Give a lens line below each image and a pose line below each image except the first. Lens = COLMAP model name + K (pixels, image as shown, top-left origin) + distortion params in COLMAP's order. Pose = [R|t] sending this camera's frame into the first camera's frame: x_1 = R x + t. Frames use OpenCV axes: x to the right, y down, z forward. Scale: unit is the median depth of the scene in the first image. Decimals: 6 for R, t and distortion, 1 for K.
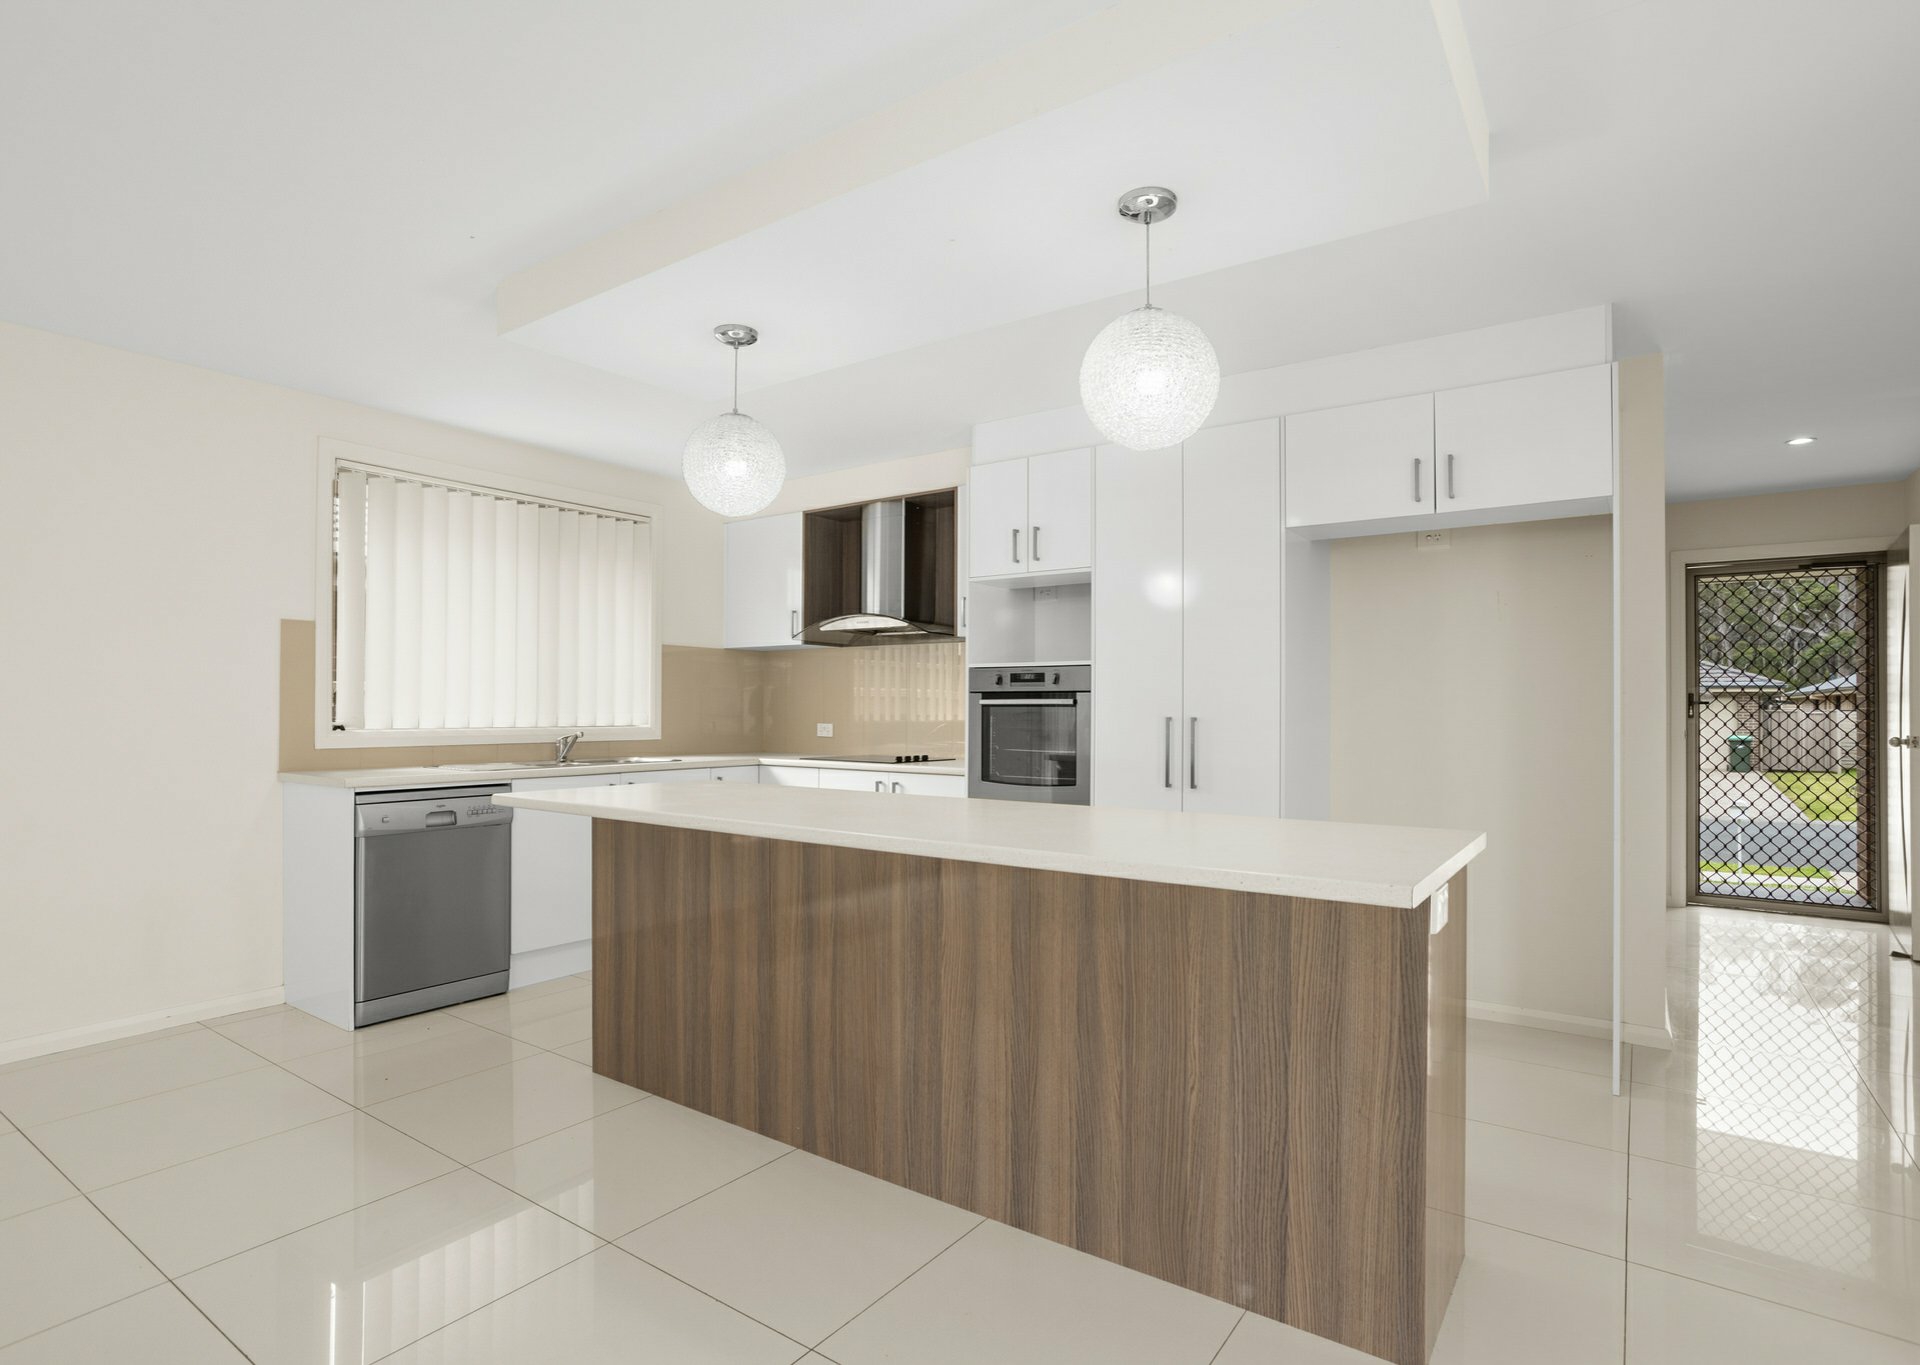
lens RADIAL K [[983.8, 0, 958.2], [0, 983.8, 698.9], [0, 0, 1]] dist [-0.057886, 0.000206]
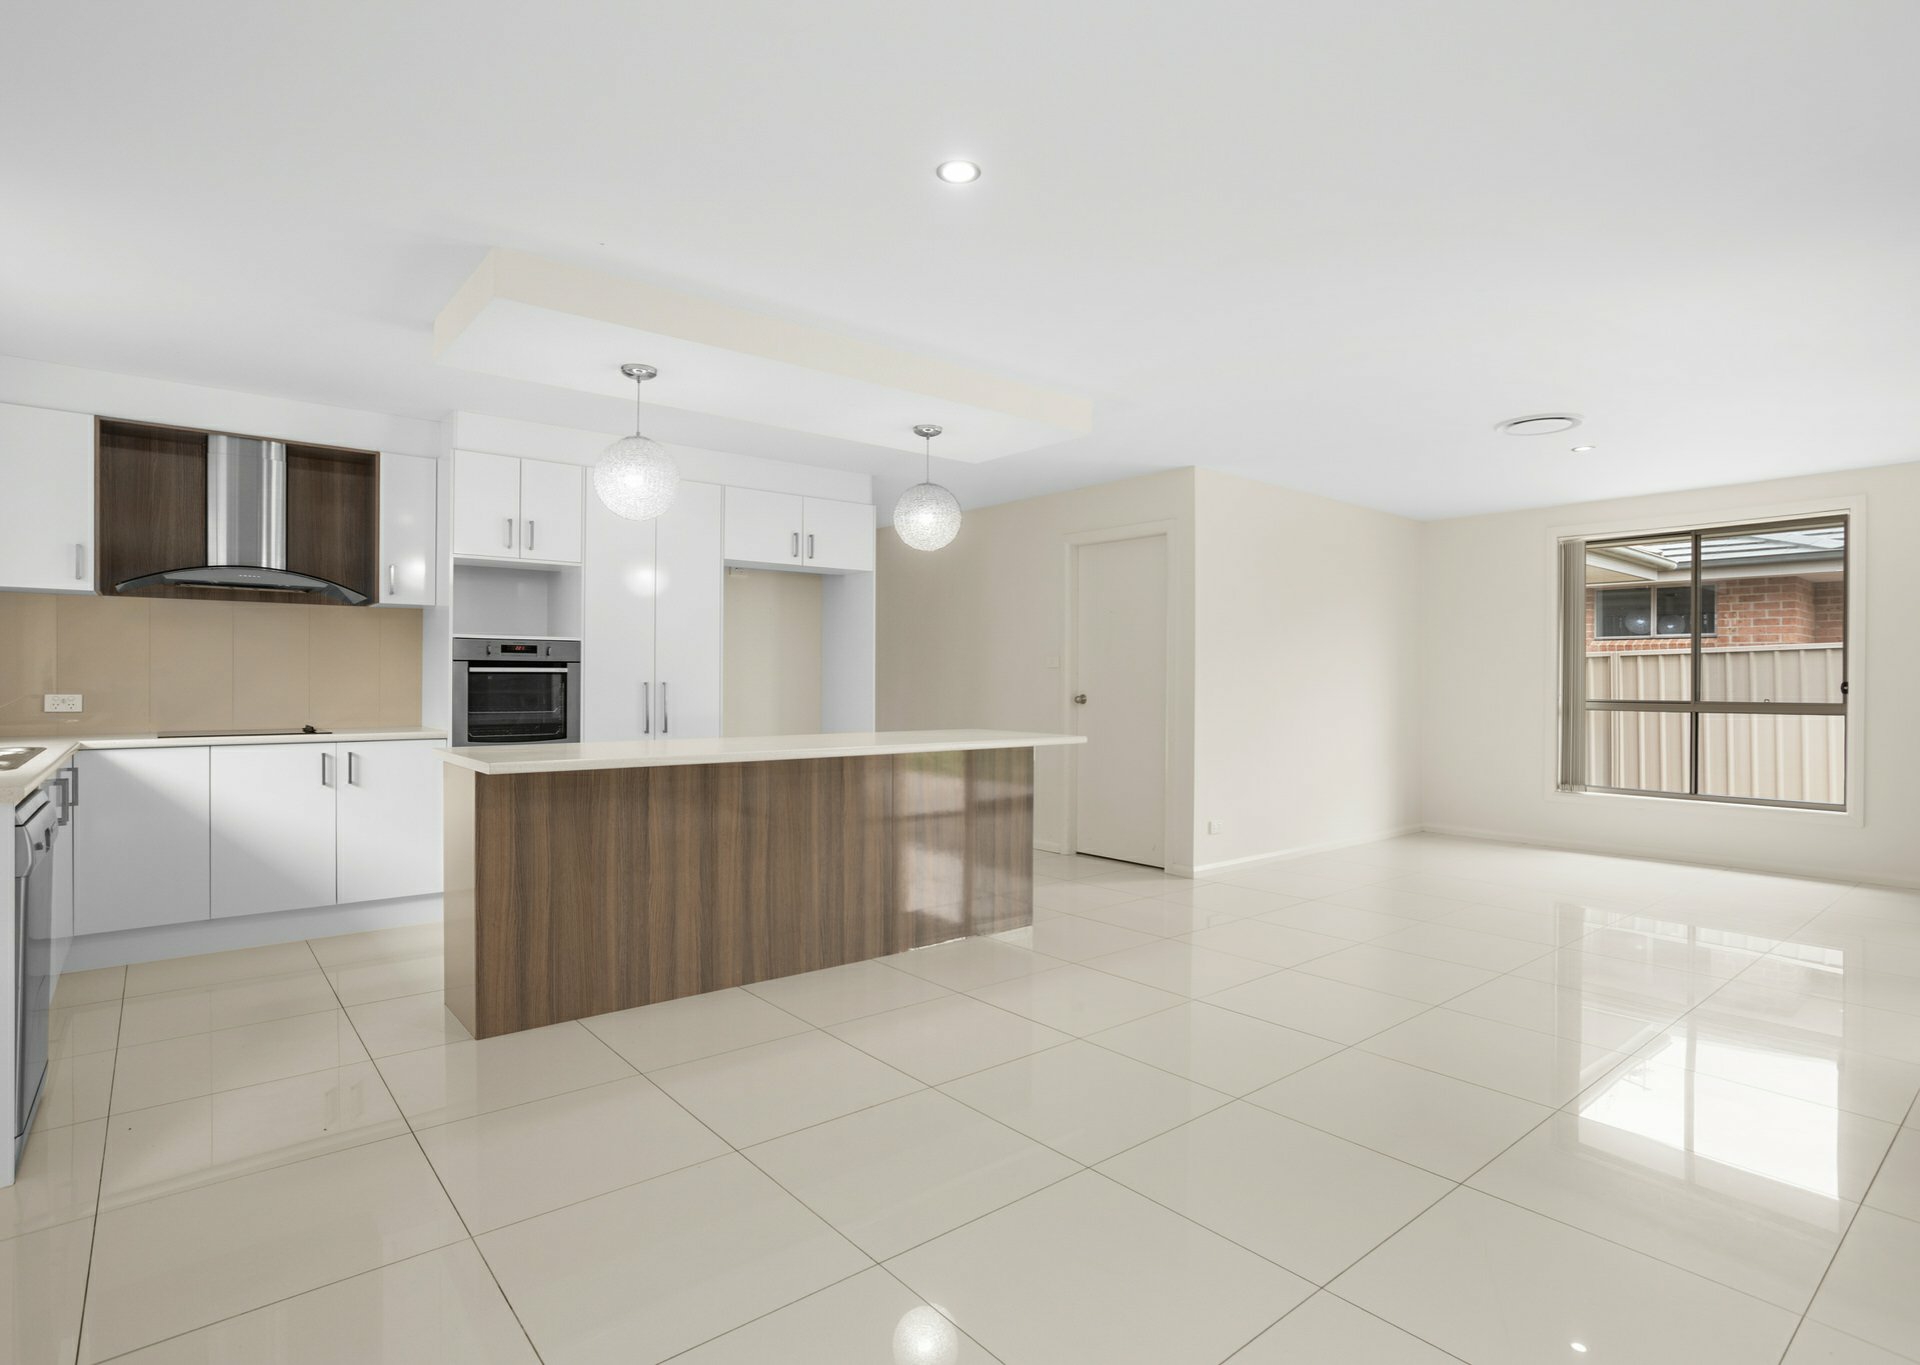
lens RADIAL K [[983.8, 0, 958.2], [0, 983.8, 698.9], [0, 0, 1]] dist [-0.057886, 0.000206]
pose [[0.262328, -0.020943, 0.964751, -1.253468], [-0.012827, 0.999600, 0.025187, 0.002232], [-0.964893, -0.018982, 0.261955, 0.279423]]
